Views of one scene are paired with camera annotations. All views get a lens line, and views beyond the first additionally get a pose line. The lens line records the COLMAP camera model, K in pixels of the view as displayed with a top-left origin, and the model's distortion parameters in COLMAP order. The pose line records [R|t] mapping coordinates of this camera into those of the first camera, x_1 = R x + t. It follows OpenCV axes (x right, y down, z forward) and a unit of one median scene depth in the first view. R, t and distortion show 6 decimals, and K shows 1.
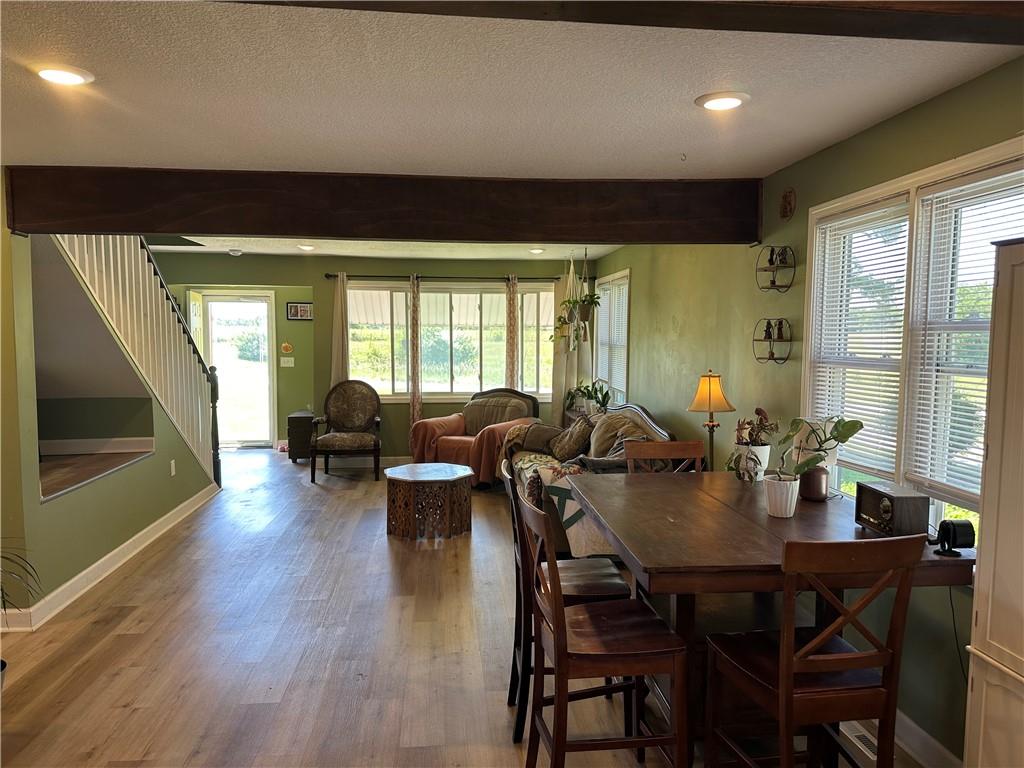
lens RADIAL K [[713.8, 0, 512.7], [0, 713.8, 386.5], [0, 0, 1]] dist [0.073212, -0.091470]
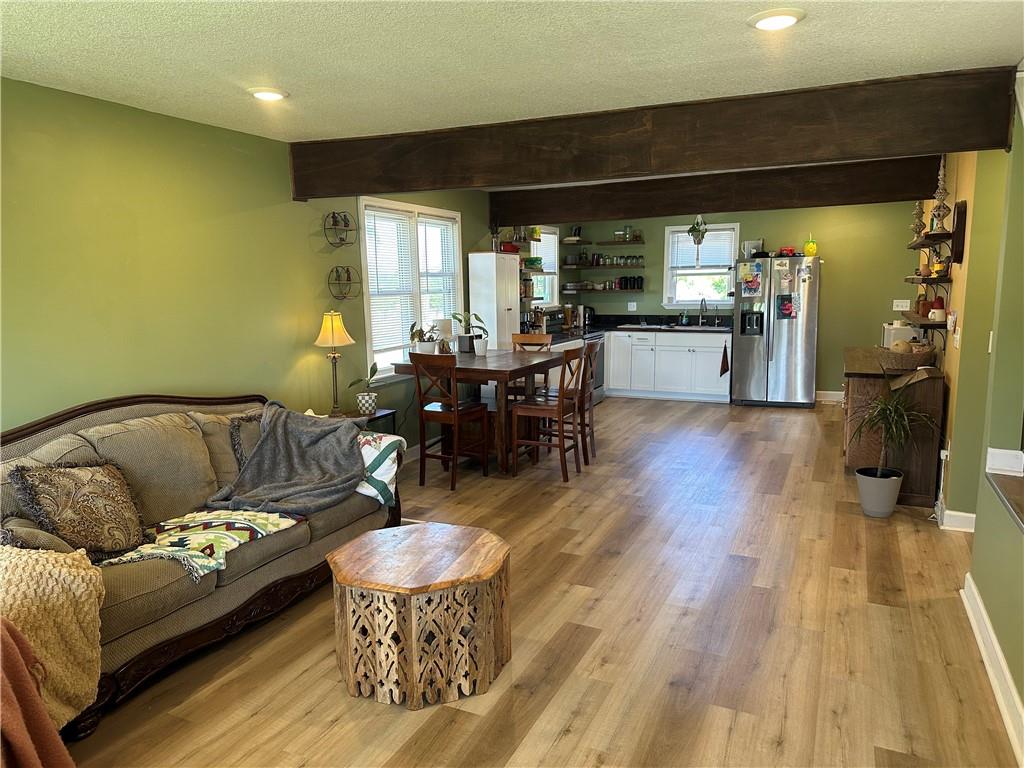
lens RADIAL K [[713.8, 0, 510.3], [0, 713.8, 390.0], [0, 0, 1]] dist [0.073212, -0.091470]
pose [[-0.858754, -0.071429, 0.507385, -0.693439], [0.044403, 0.976136, 0.212573, -0.156775], [-0.510460, 0.205077, -0.835089, 2.266760]]
